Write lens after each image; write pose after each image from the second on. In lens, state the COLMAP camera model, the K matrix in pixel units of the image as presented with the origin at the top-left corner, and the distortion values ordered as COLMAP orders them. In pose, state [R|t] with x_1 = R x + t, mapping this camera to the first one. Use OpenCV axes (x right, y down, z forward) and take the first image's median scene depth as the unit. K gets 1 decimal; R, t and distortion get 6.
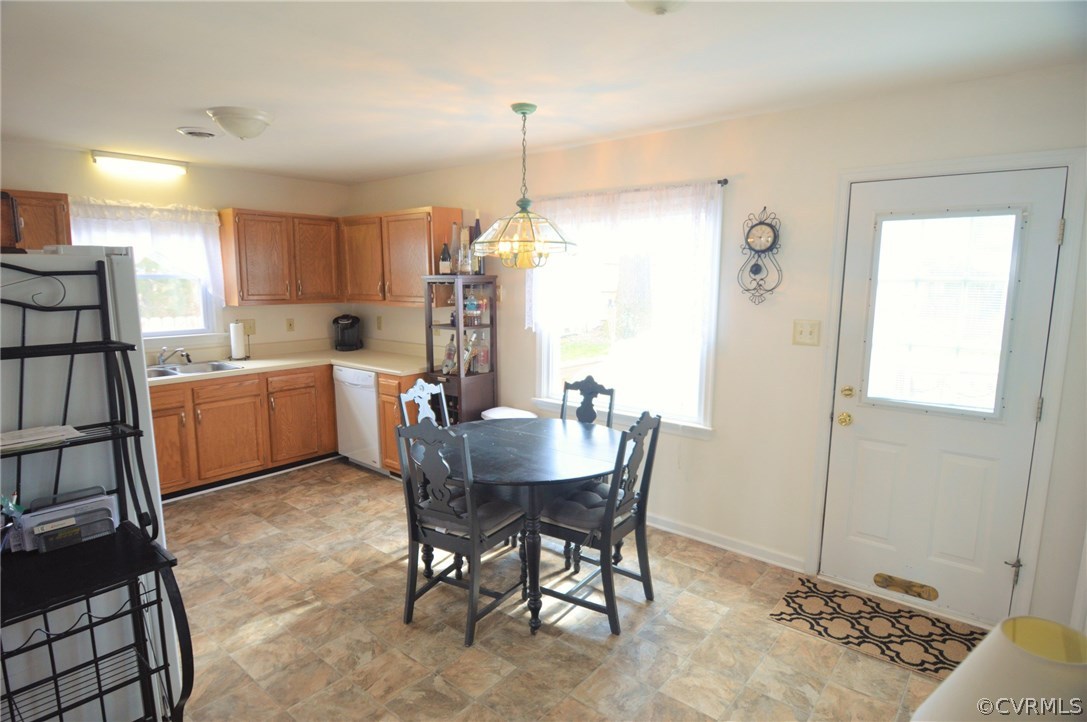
lens RADIAL K [[586.3, 0, 543.5], [0, 586.3, 361.0], [0, 0, 1]] dist [-0.030736, -0.000262]
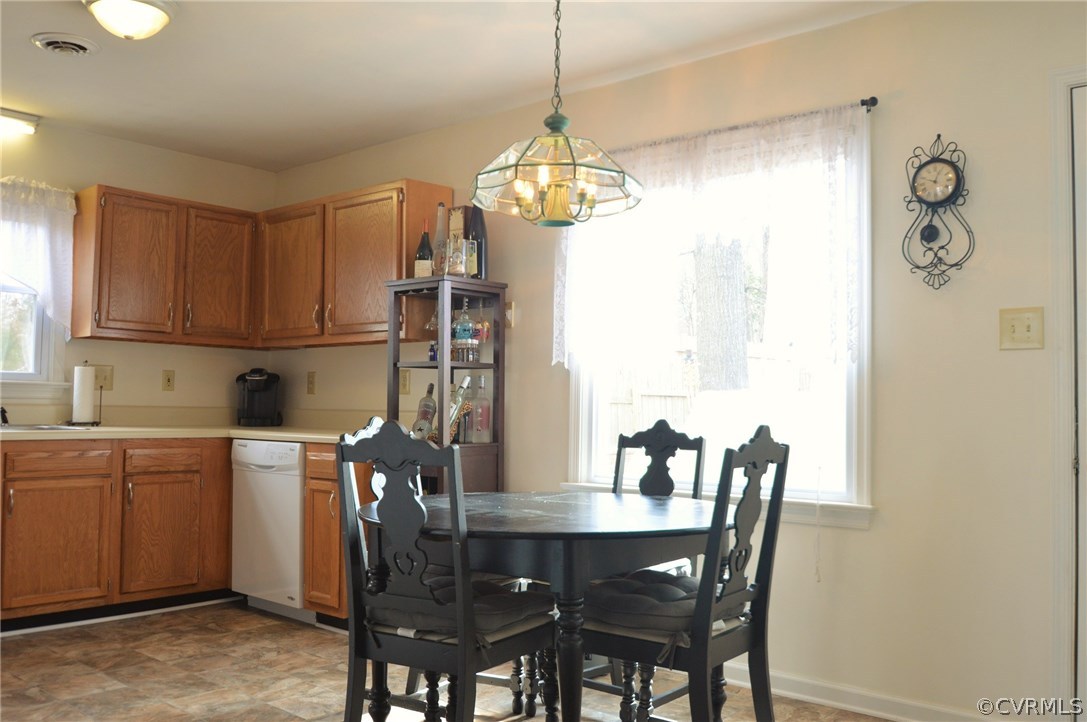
lens RADIAL K [[959.8, 0, 543.5], [0, 959.8, 361.0], [0, 0, 1]] dist [-0.074482, 0.012543]
pose [[0.999553, 0.006937, -0.029082, -0.011226], [-0.012448, 0.980951, -0.193856, 0.133090], [0.027183, 0.194132, 0.980599, 0.028493]]
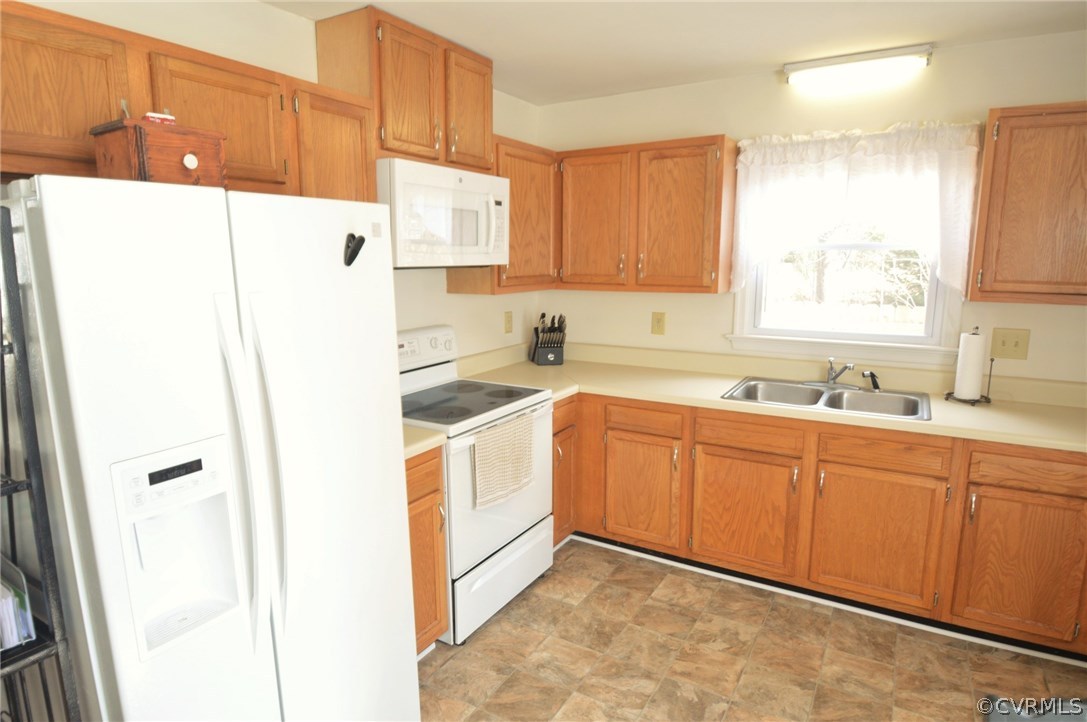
lens RADIAL K [[625.5, 0, 515.2], [0, 625.5, 361.5], [0, 0, 1]] dist [-0.005179, -0.021024]
pose [[0.133836, 0.157596, -0.978392, -0.030599], [-0.135894, 0.980866, 0.139405, -0.070177], [0.981642, 0.114300, 0.152692, 0.571327]]
